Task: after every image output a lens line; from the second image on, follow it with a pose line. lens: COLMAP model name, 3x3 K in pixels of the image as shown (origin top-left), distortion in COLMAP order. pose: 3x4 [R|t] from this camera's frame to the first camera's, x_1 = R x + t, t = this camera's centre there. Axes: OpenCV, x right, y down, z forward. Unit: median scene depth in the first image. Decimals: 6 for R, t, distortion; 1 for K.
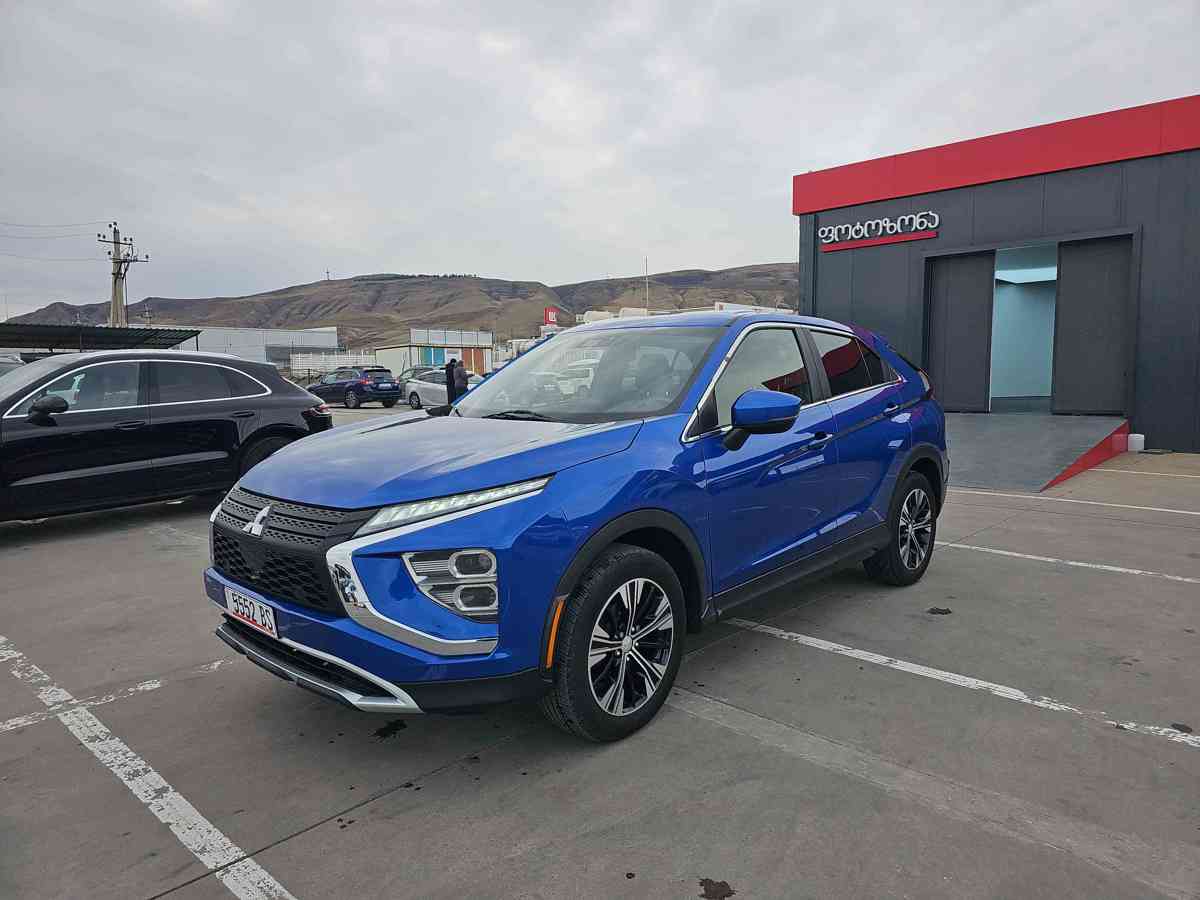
lens RADIAL K [[795.7, 0, 592.7], [0, 795.7, 458.5], [0, 0, 1]] dist [0.054613, -0.048773]
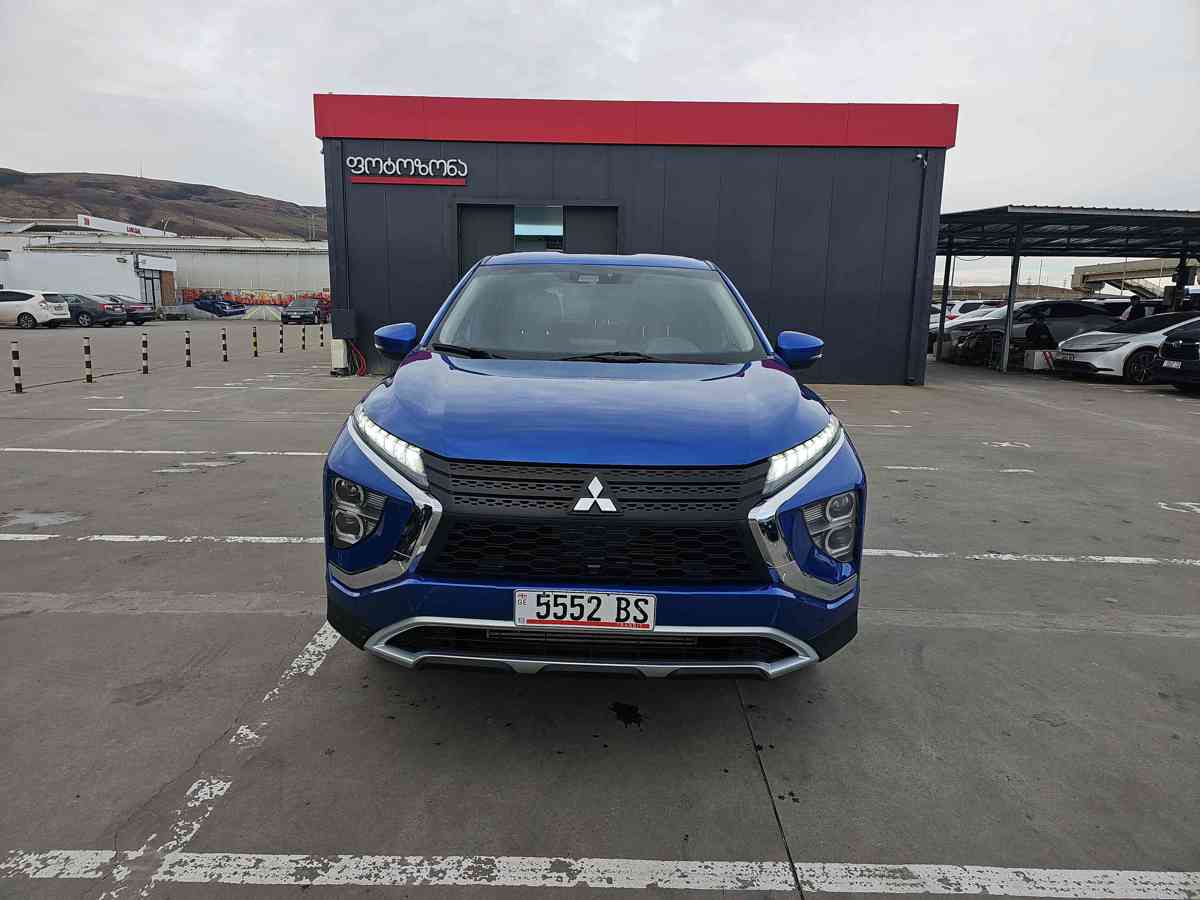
lens RADIAL K [[795.7, 0, 593.4], [0, 795.7, 450.0], [0, 0, 1]] dist [0.054613, -0.048773]
pose [[0.729042, -0.090986, 0.678395, -0.216537], [0.044650, 0.995336, 0.085510, -0.007894], [-0.683011, -0.032050, 0.729705, 0.098355]]
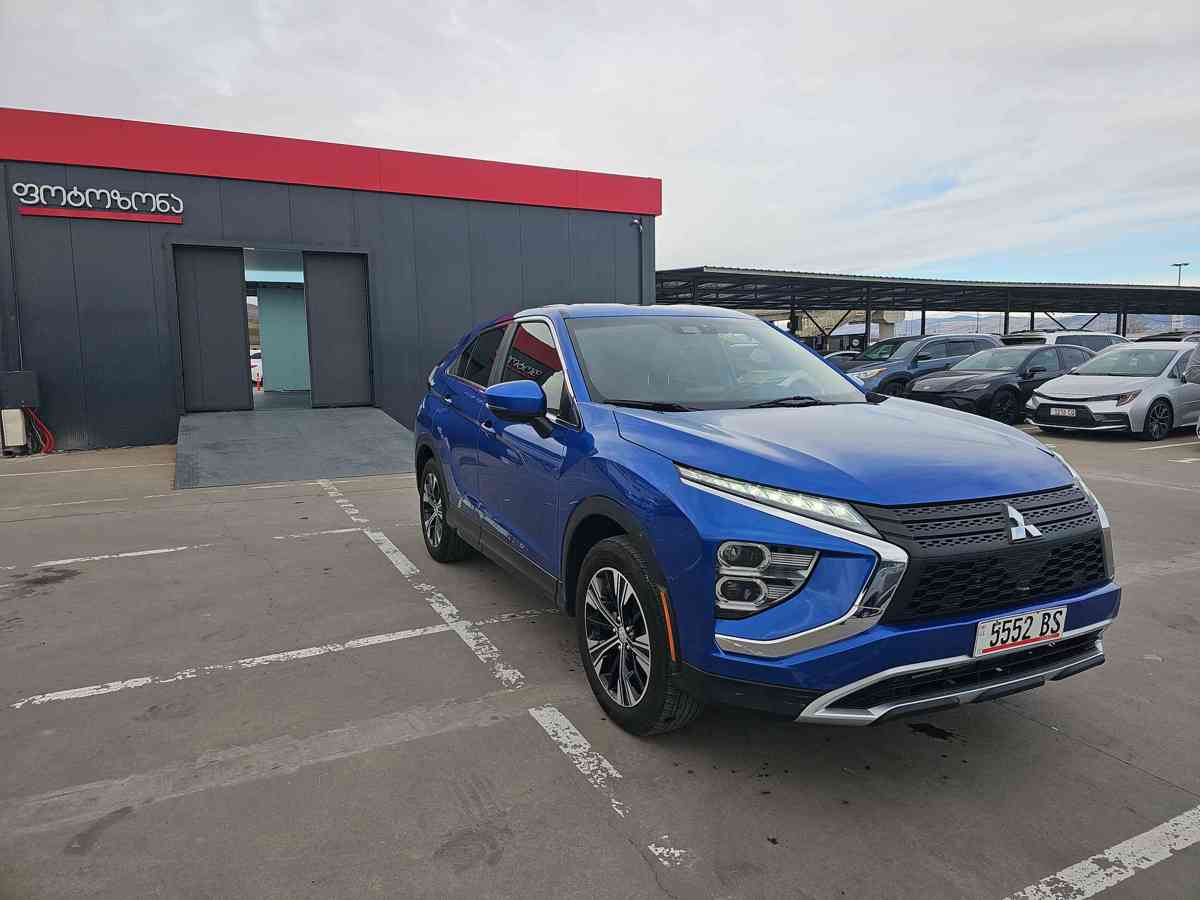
lens RADIAL K [[795.7, 0, 605.2], [0, 795.7, 448.9], [0, 0, 1]] dist [0.054613, -0.048773]
pose [[0.332773, -0.094393, 0.938271, -0.314733], [0.107237, 0.992311, 0.061796, -0.024027], [-0.936890, 0.080053, 0.340337, 0.255650]]
